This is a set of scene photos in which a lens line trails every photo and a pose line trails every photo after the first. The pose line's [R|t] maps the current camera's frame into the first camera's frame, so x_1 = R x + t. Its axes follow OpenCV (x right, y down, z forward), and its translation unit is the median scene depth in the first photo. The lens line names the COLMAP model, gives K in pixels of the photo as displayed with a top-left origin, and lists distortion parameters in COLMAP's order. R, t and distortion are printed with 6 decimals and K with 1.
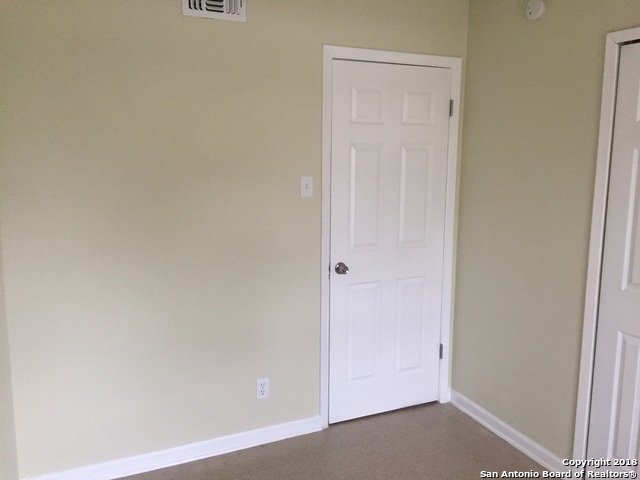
lens RADIAL K [[541.5, 0, 320.2], [0, 541.5, 239.4], [0, 0, 1]] dist [0.039436, -0.056948]
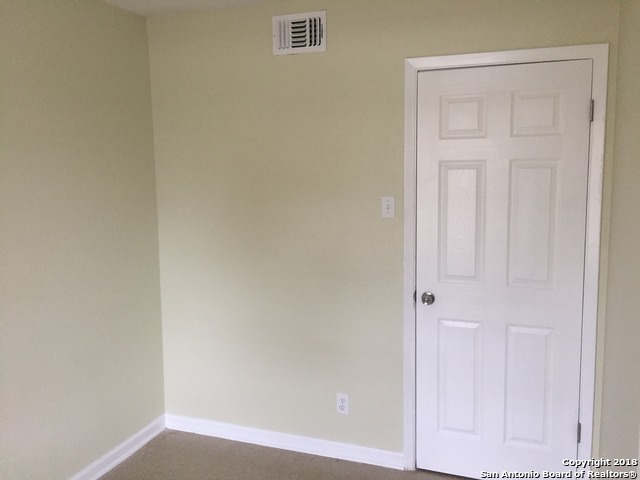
lens RADIAL K [[541.5, 0, 320.7], [0, 541.5, 236.1], [0, 0, 1]] dist [0.039436, -0.056948]
pose [[0.711046, 0.074320, -0.699207, 0.536598], [-0.099901, 0.994989, 0.004167, -0.036010], [0.696013, 0.066889, 0.714907, 0.220114]]
